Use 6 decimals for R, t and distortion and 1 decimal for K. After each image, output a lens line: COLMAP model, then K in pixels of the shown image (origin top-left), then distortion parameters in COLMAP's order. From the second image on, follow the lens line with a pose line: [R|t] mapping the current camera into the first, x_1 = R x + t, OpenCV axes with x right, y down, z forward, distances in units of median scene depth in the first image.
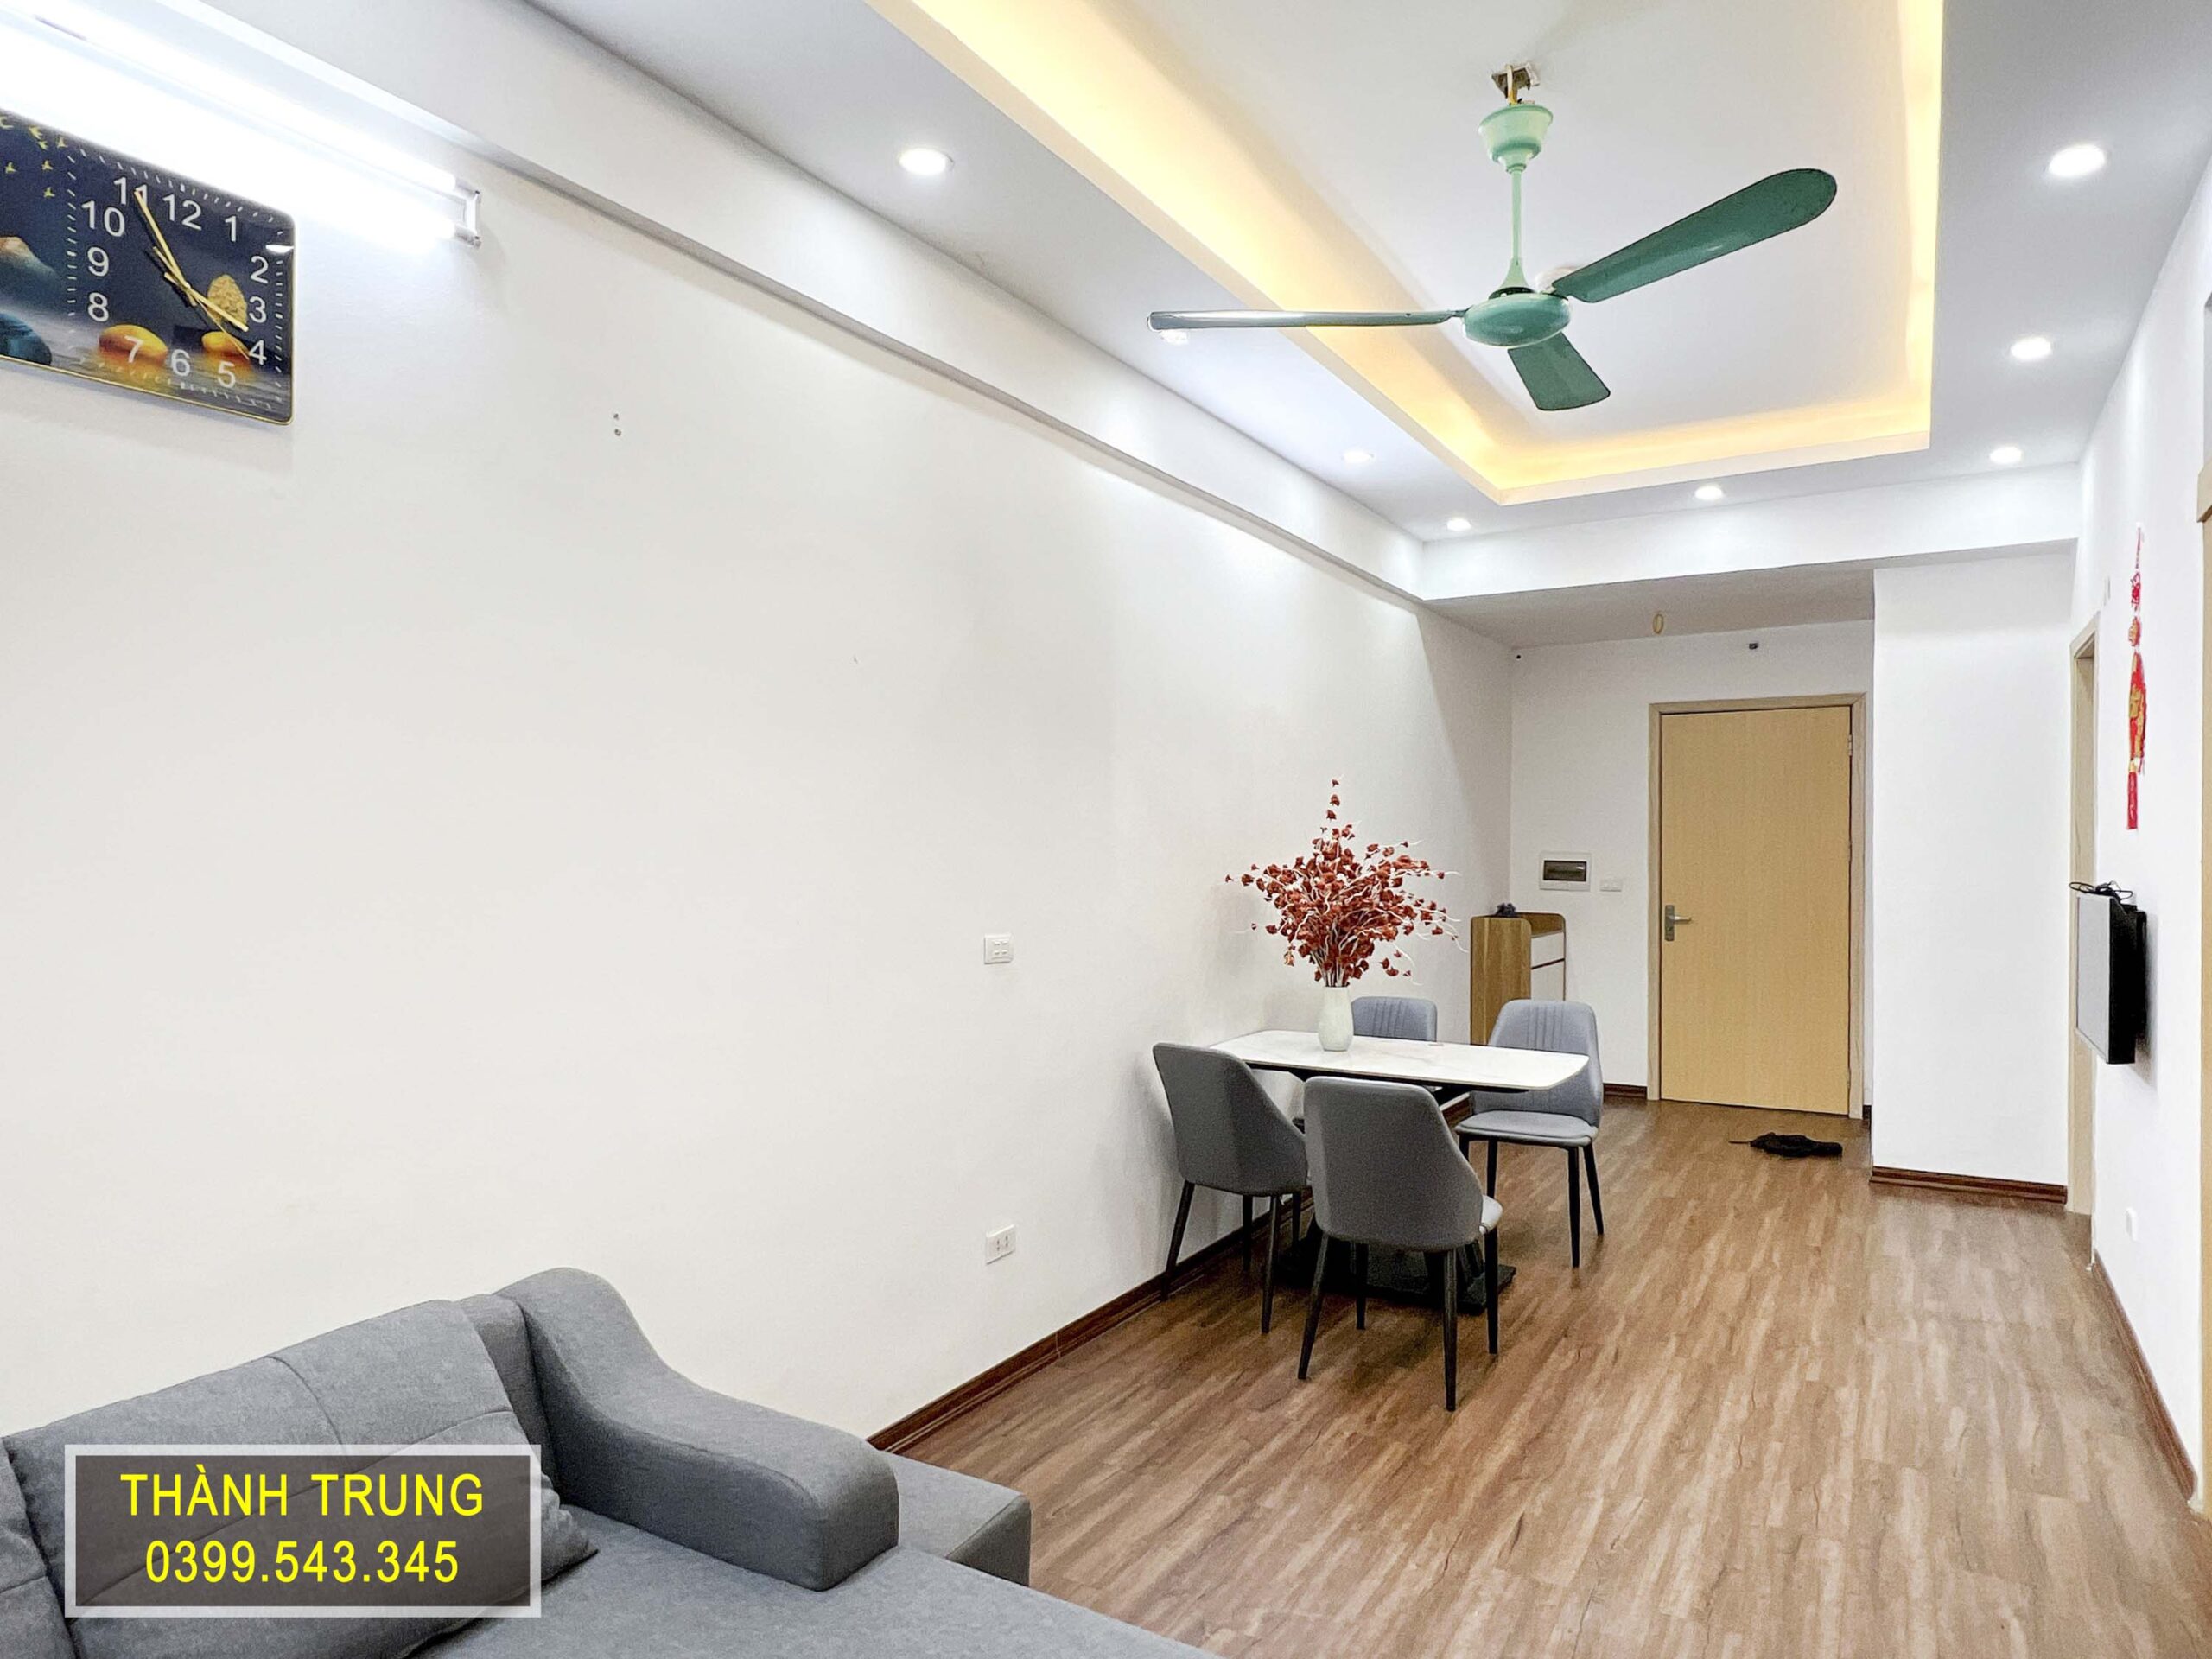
lens RADIAL K [[1353.2, 0, 1118.4], [0, 1353.2, 873.5], [0, 0, 1]] dist [-0.000042, 0.002931]
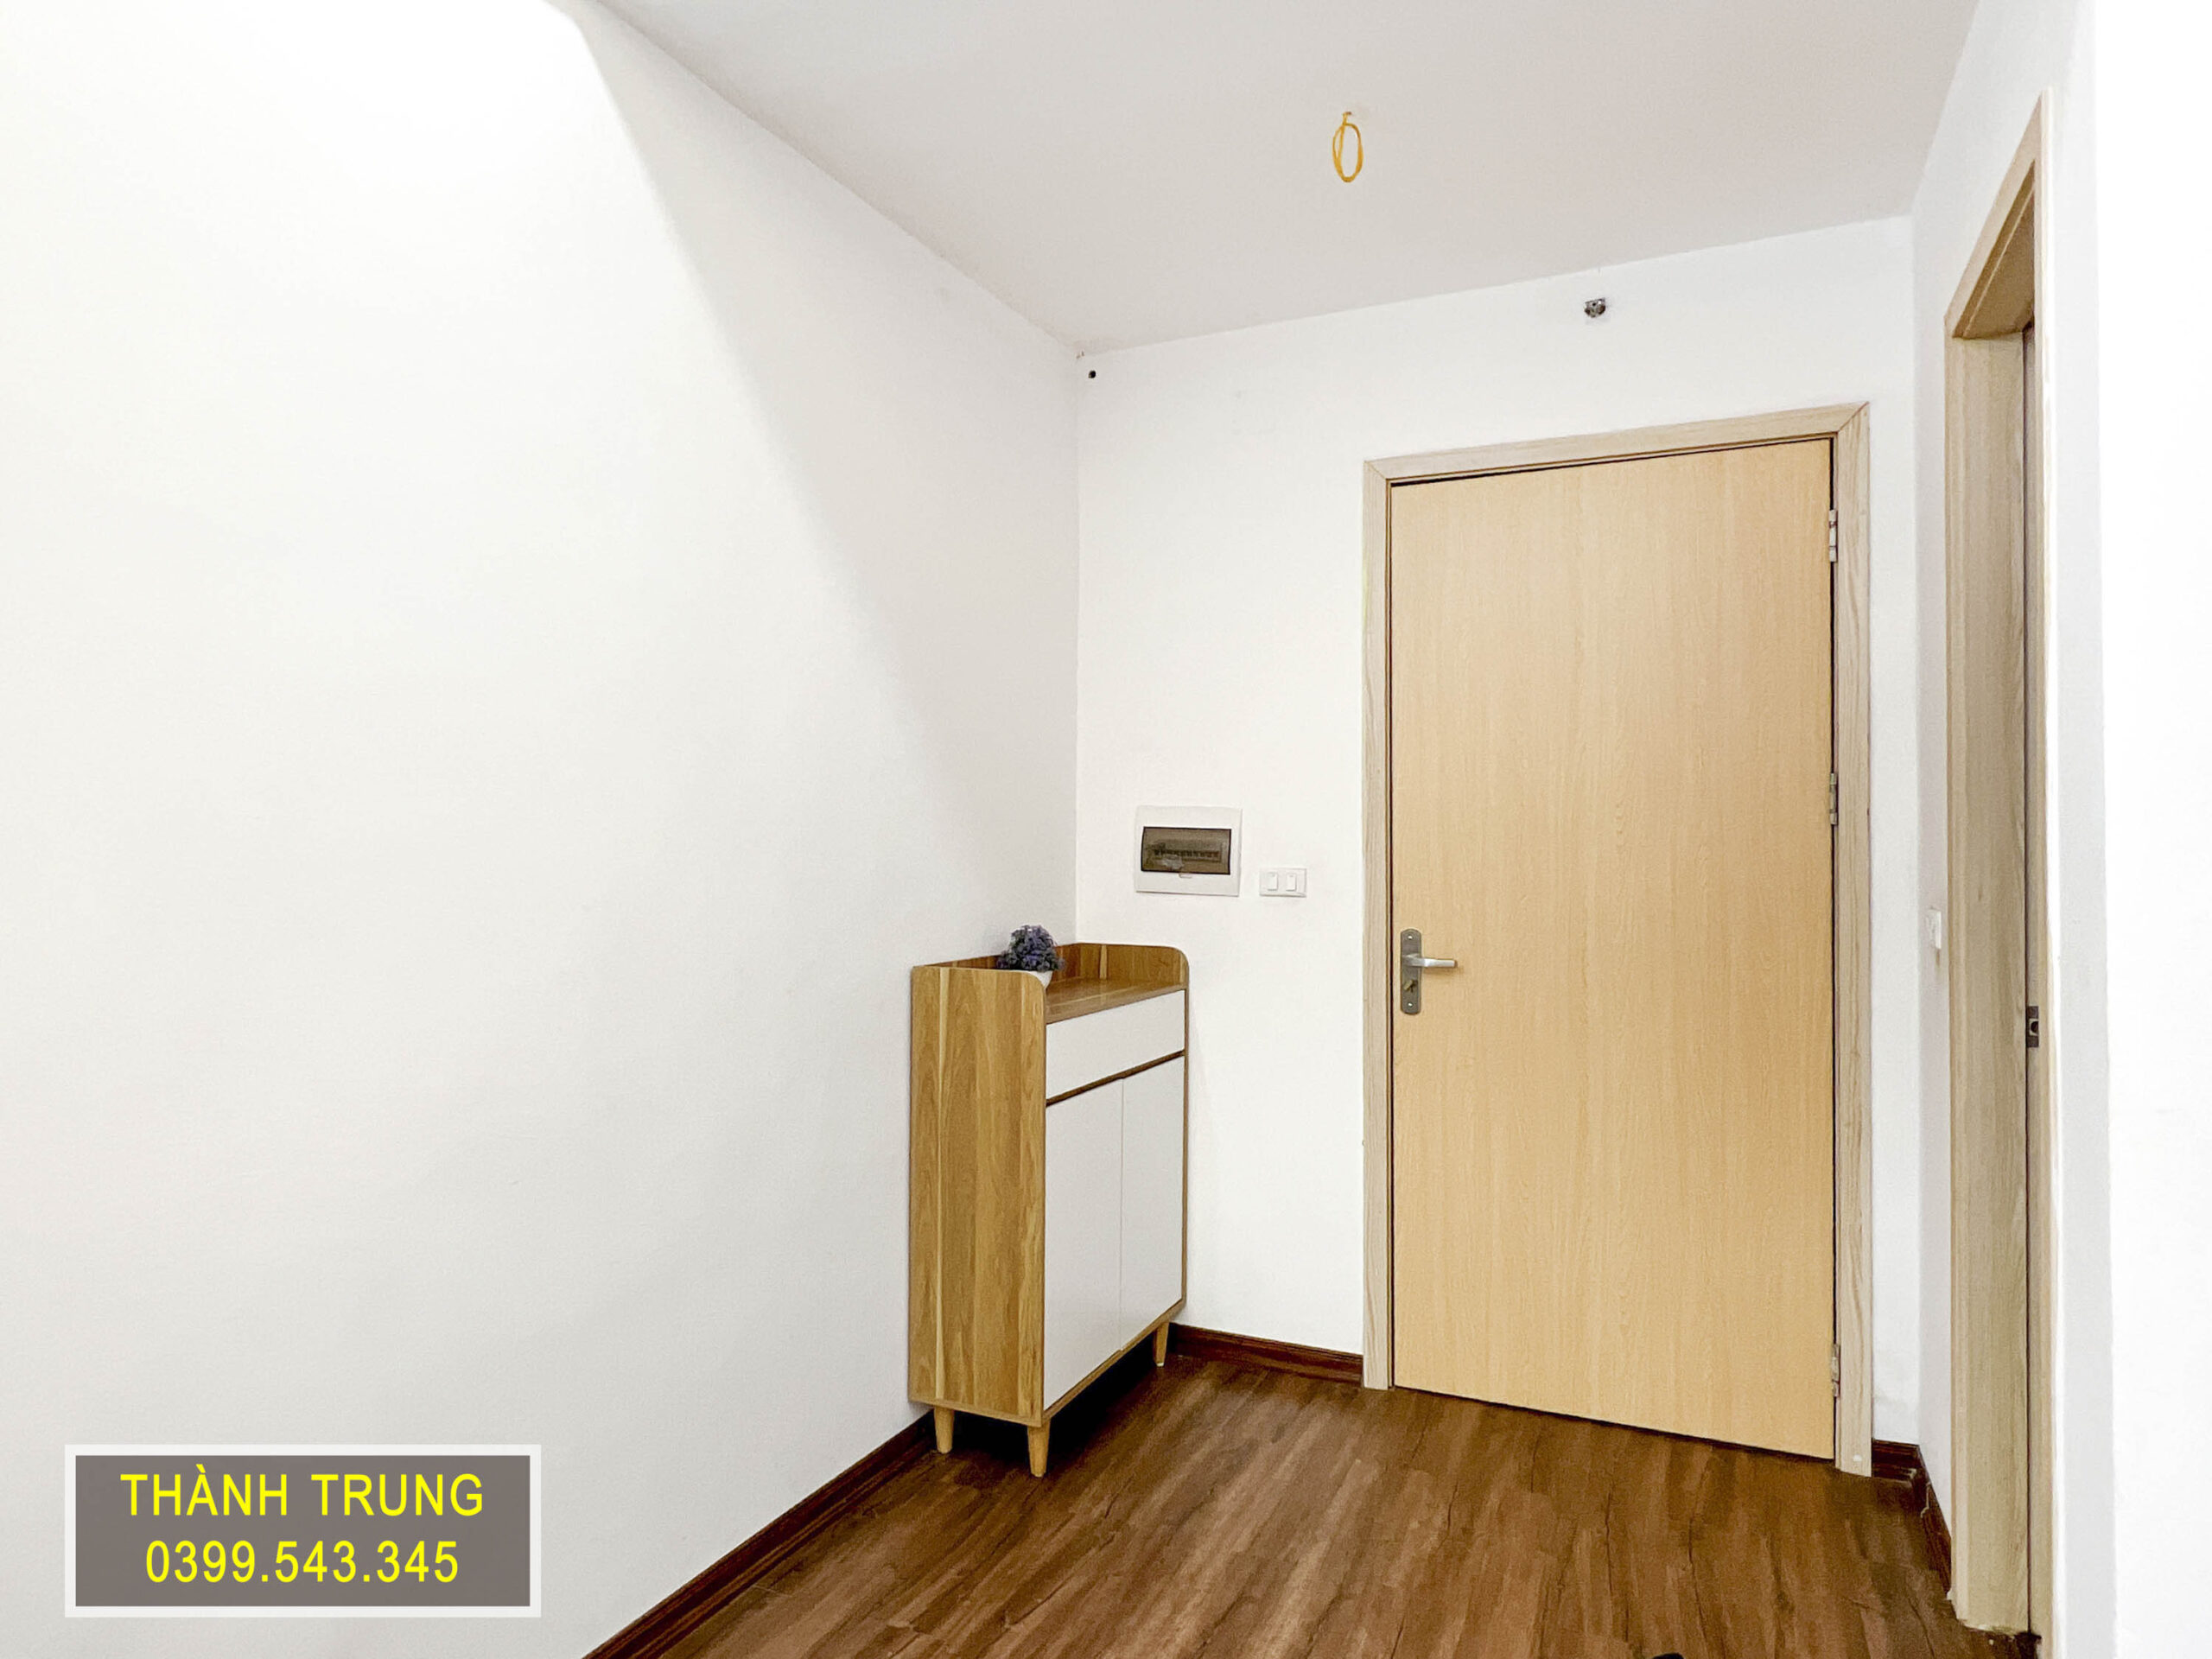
lens RADIAL K [[1353.2, 0, 1104.3], [0, 1353.2, 833.8], [0, 0, 1]] dist [-0.000042, 0.002931]
pose [[0.993827, 0.004519, 0.110851, 0.427990], [-0.001887, 0.999714, -0.023829, 0.005234], [-0.110927, 0.023473, 0.993551, 0.950909]]
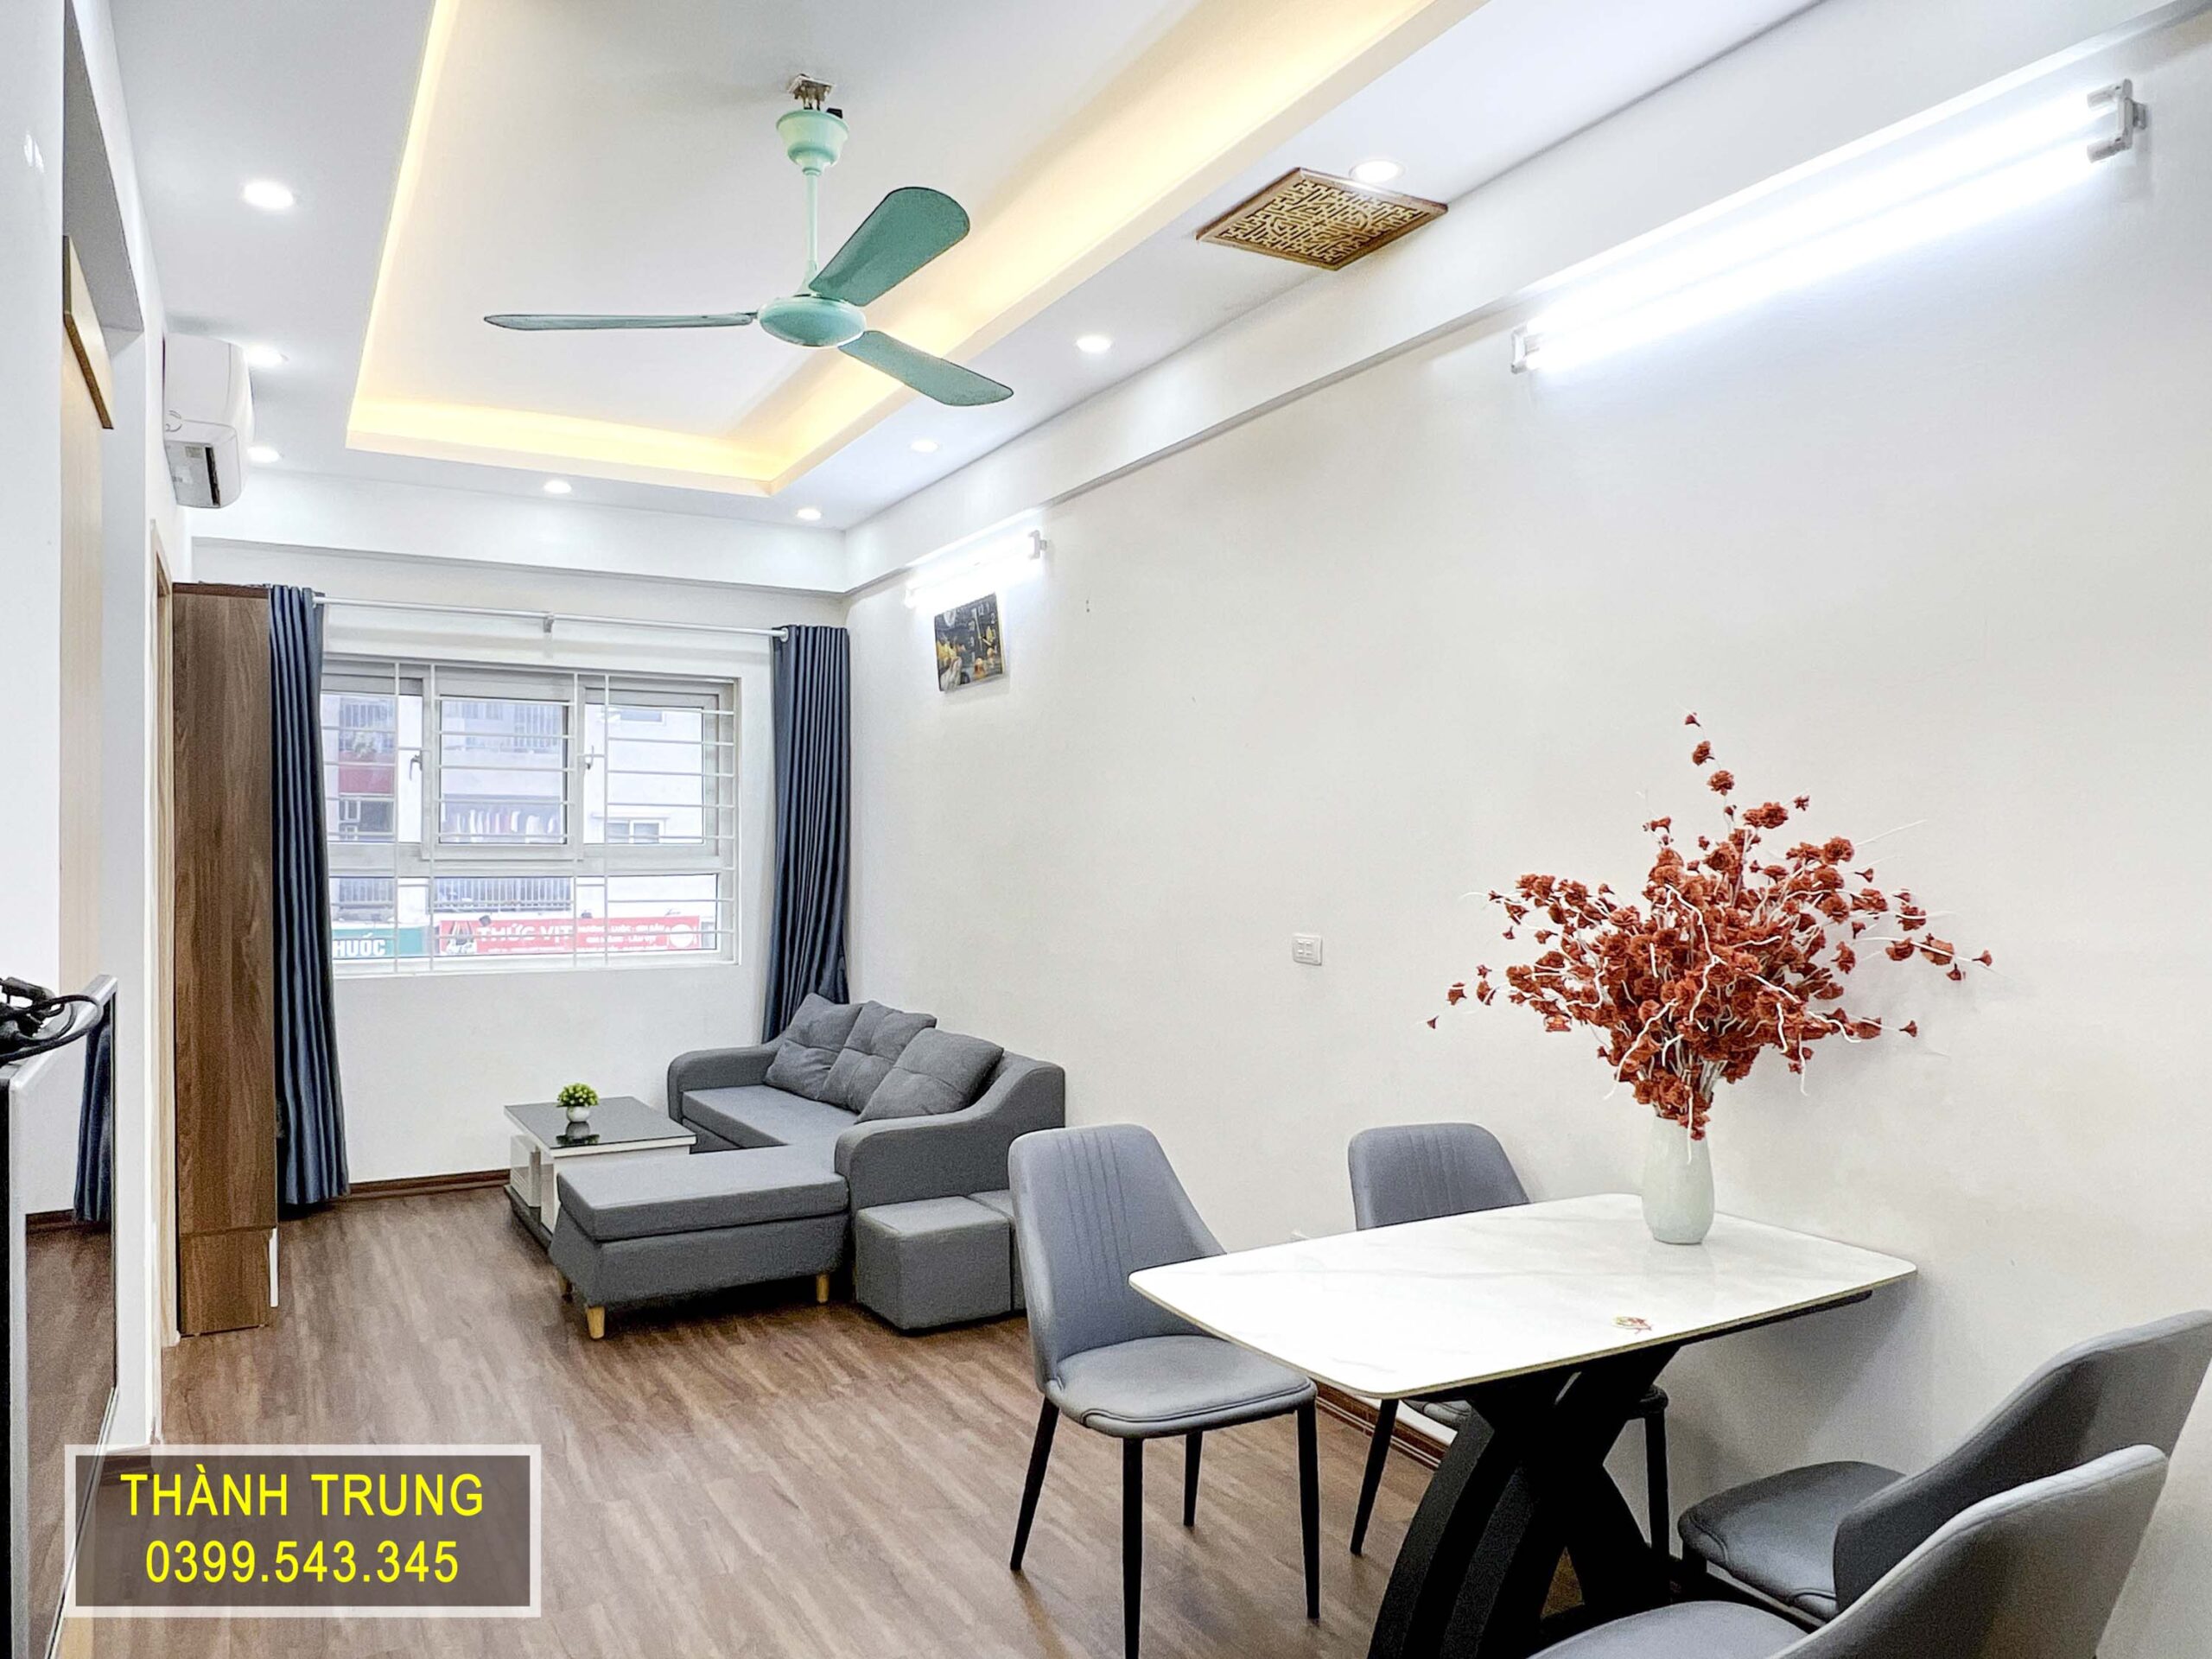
lens RADIAL K [[1516.7, 0, 1129.6], [0, 1516.7, 864.4], [0, 0, 1]] dist [-0.007484, 0.000517]
pose [[-0.489678, 0.015845, -0.871760, 0.701184], [-0.011345, 0.999634, 0.024542, -0.023125], [0.871830, 0.021908, -0.489319, 1.067104]]
